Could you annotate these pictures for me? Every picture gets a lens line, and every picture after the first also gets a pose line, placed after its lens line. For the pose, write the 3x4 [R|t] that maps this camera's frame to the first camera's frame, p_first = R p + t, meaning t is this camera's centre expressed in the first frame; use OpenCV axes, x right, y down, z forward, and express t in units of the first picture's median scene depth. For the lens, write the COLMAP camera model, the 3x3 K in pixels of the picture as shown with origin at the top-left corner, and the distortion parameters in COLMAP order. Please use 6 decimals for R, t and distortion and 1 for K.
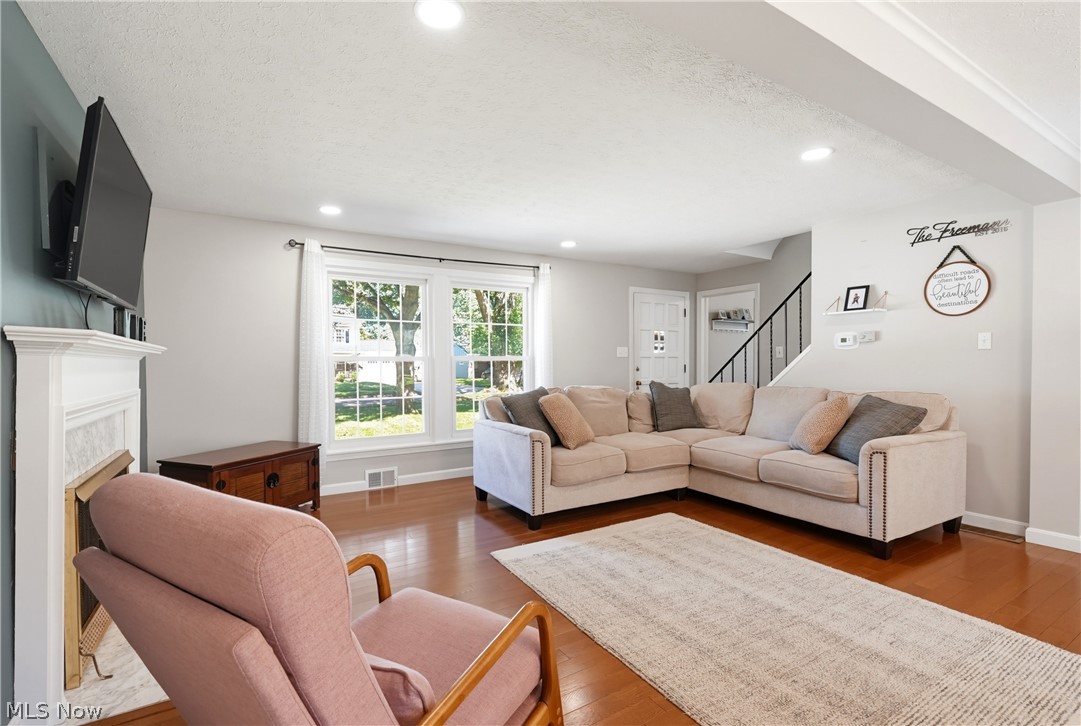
lens RADIAL K [[484.0, 0, 538.6], [0, 484.0, 369.4], [0, 0, 1]] dist [-0.000774, -0.000033]
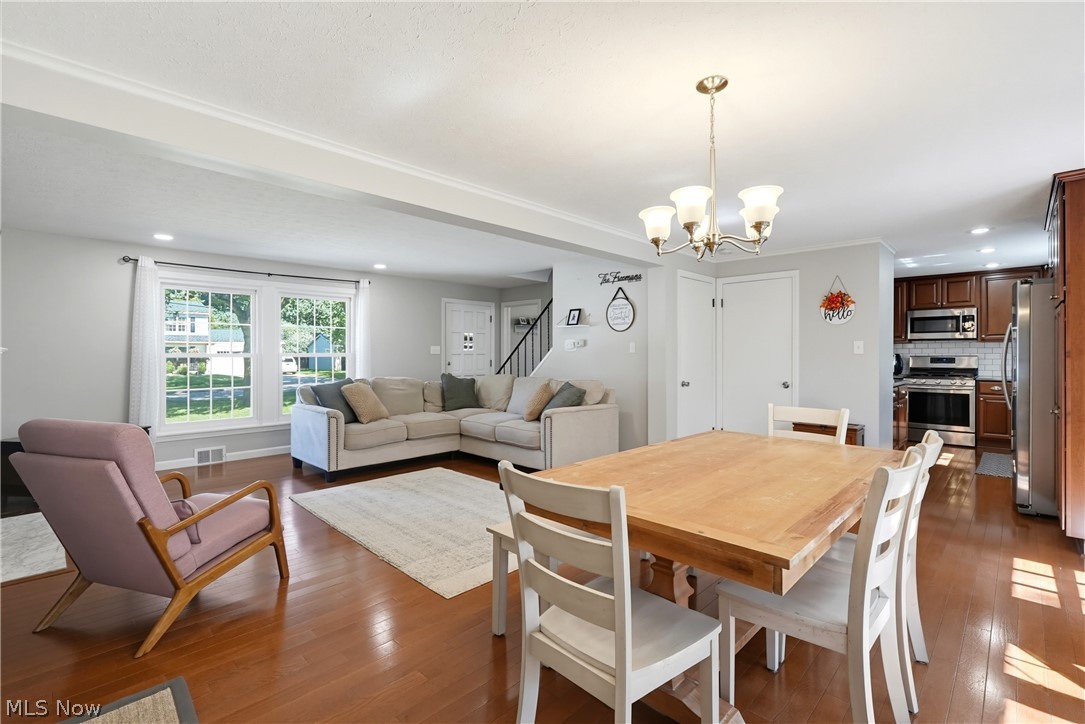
lens RADIAL K [[485.8, 0, 542.8], [0, 485.8, 352.5], [0, 0, 1]] dist [-0.000774, -0.000033]
pose [[0.969968, 0.007114, 0.243130, 0.200712], [-0.002822, 0.999834, -0.017997, -0.011379], [-0.243218, 0.016770, 0.969827, -0.412112]]
